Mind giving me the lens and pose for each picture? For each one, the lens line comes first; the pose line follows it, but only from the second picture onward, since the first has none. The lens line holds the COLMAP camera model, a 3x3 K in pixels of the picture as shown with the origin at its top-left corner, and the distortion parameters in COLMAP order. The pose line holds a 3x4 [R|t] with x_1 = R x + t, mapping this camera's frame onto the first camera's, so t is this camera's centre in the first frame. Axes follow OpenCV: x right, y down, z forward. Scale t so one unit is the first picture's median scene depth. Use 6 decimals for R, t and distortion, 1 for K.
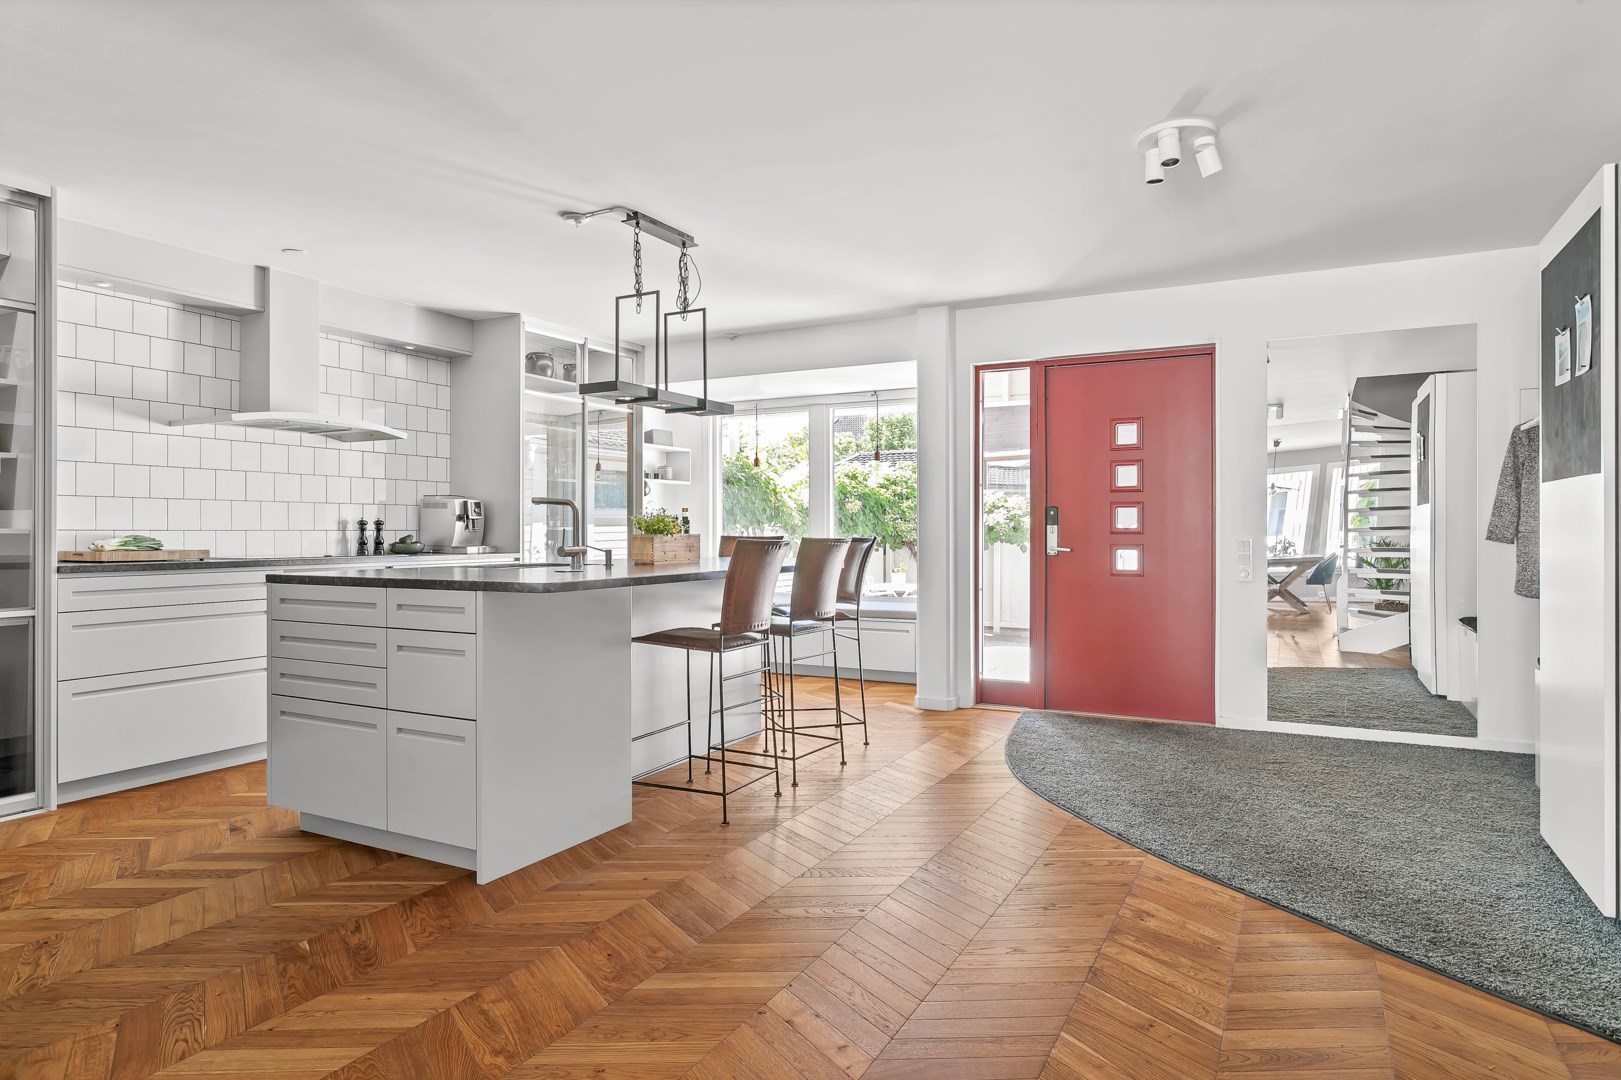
lens RADIAL K [[957.0, 0, 810.2], [0, 957.0, 537.2], [0, 0, 1]] dist [-0.004207, 0.000334]
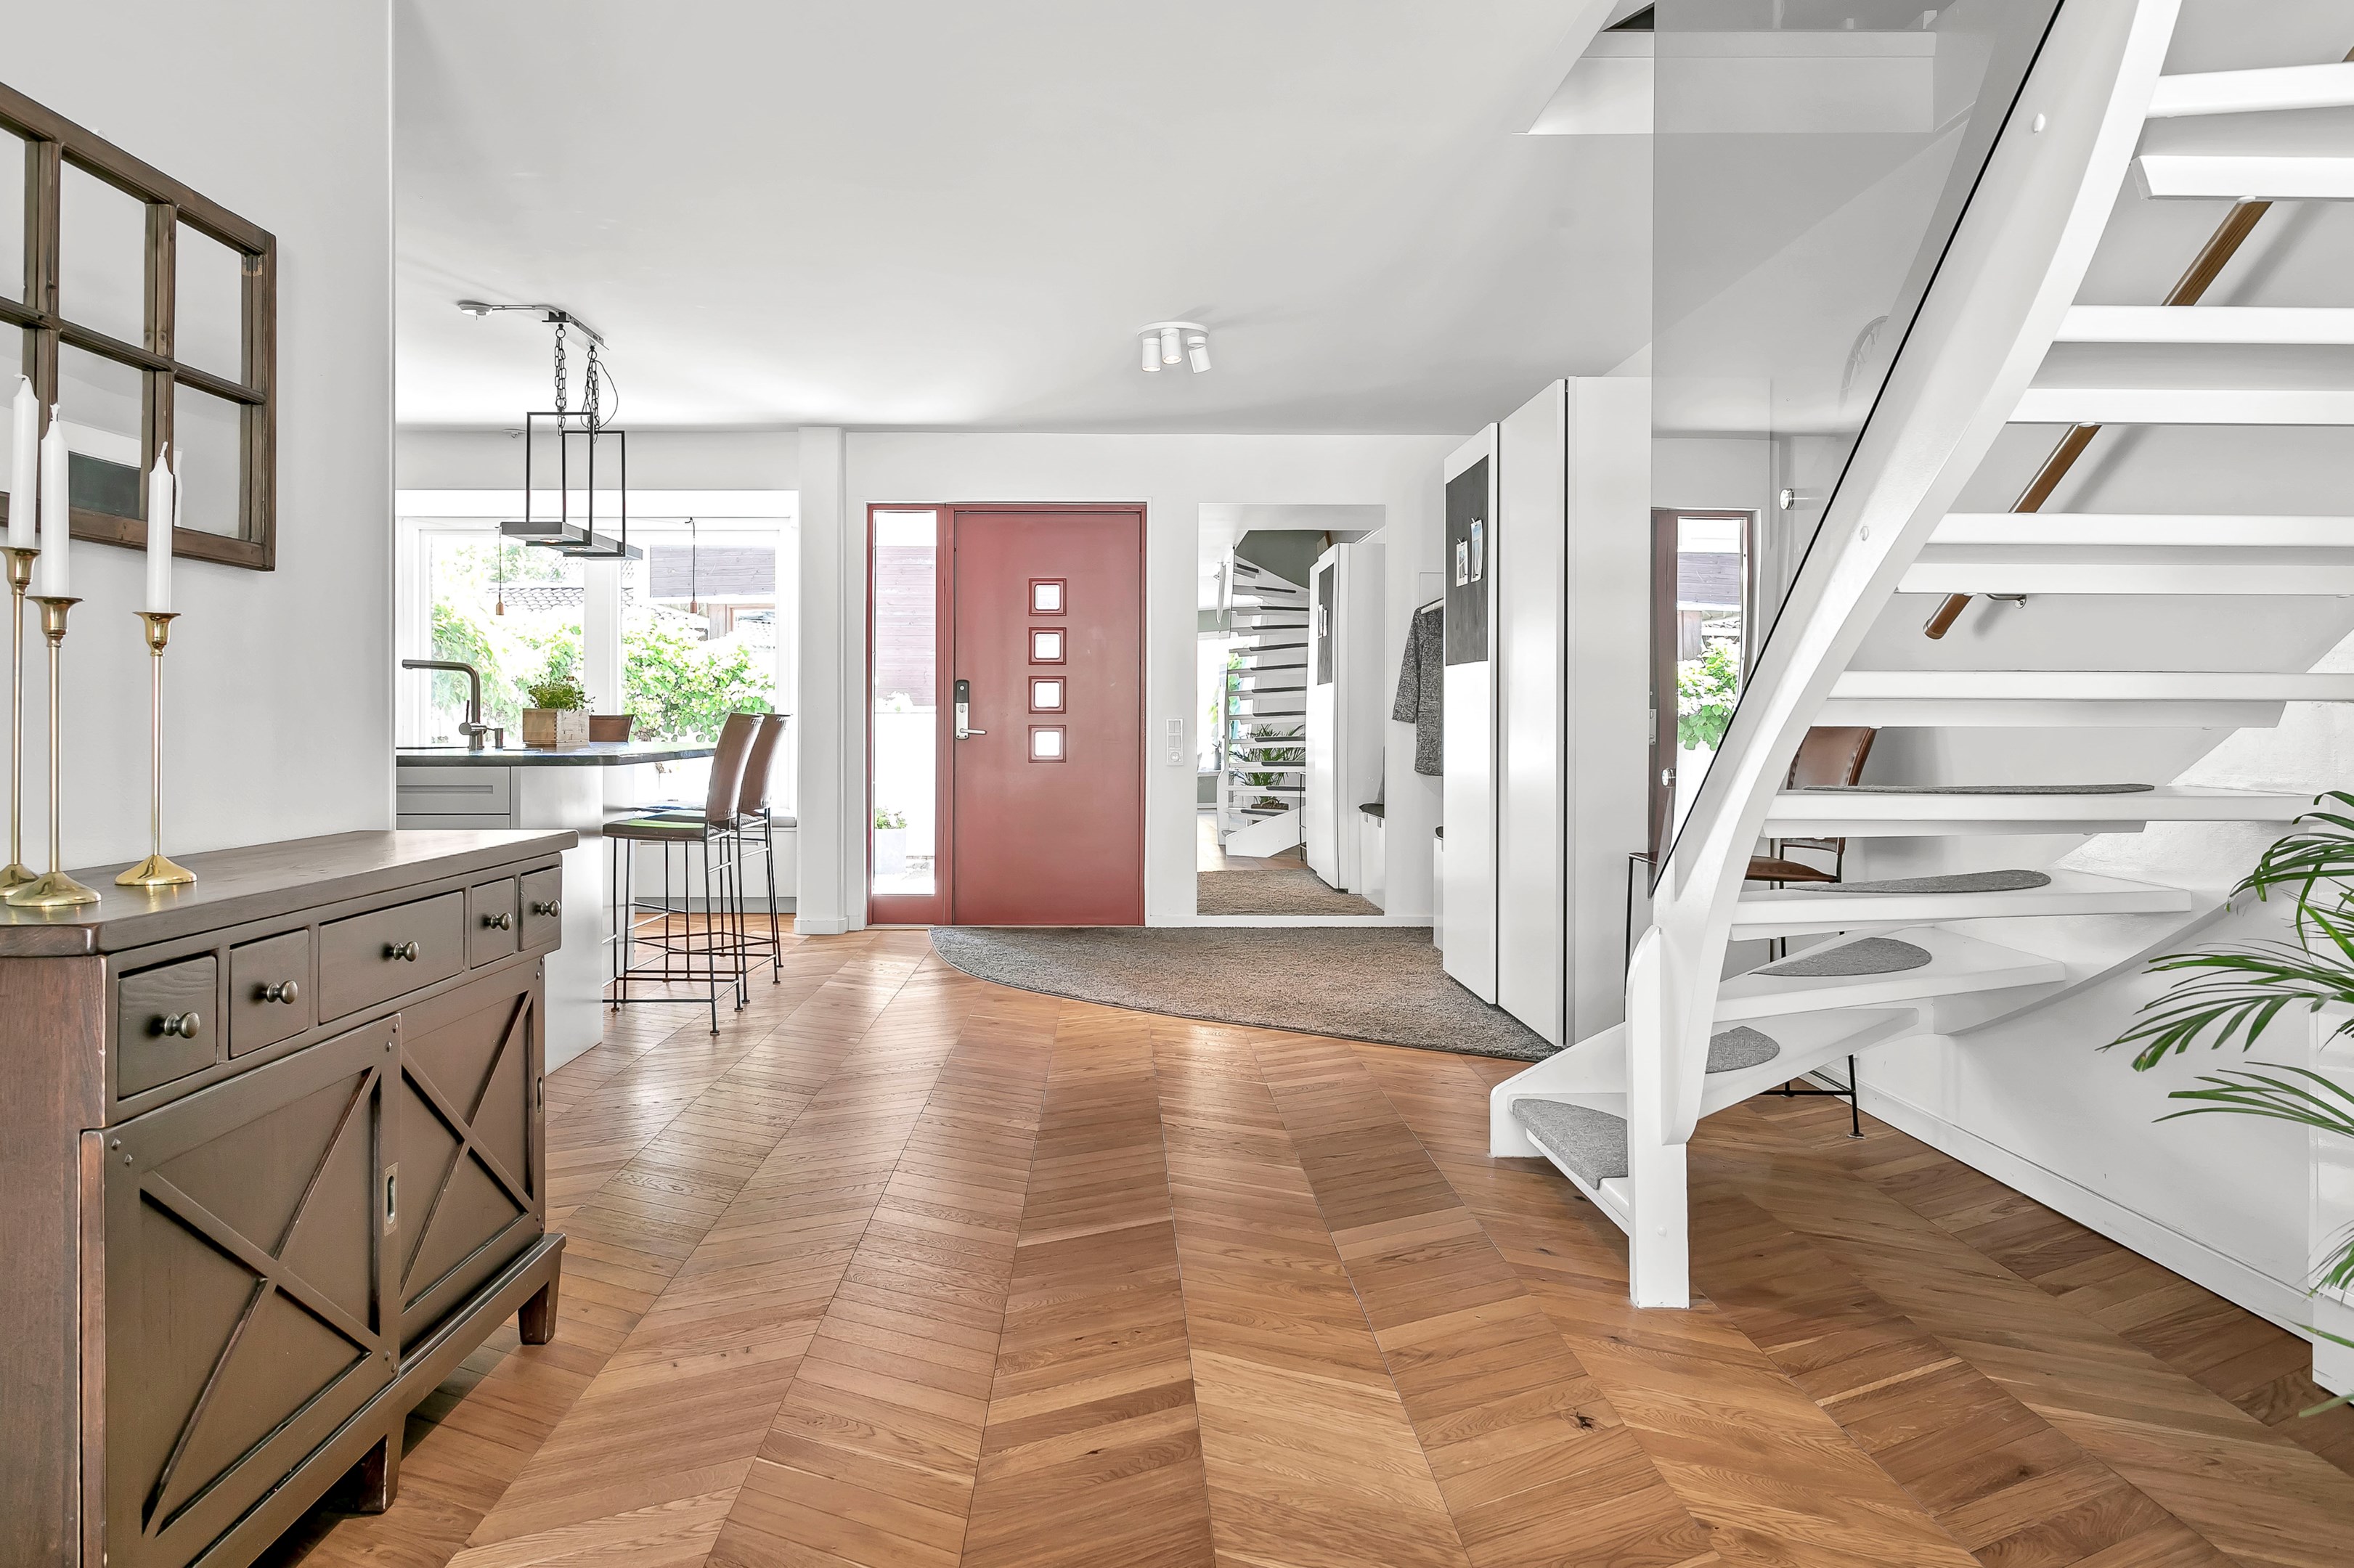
lens RADIAL K [[1569.1, 0, 1176.5], [0, 1569.1, 768.5], [0, 0, 1]] dist [-0.004533, 0.000747]
pose [[0.873983, -0.012991, 0.485783, -0.256321], [0.001046, 0.999691, 0.024853, 0.011227], [-0.485955, -0.021213, 0.873726, -0.292174]]
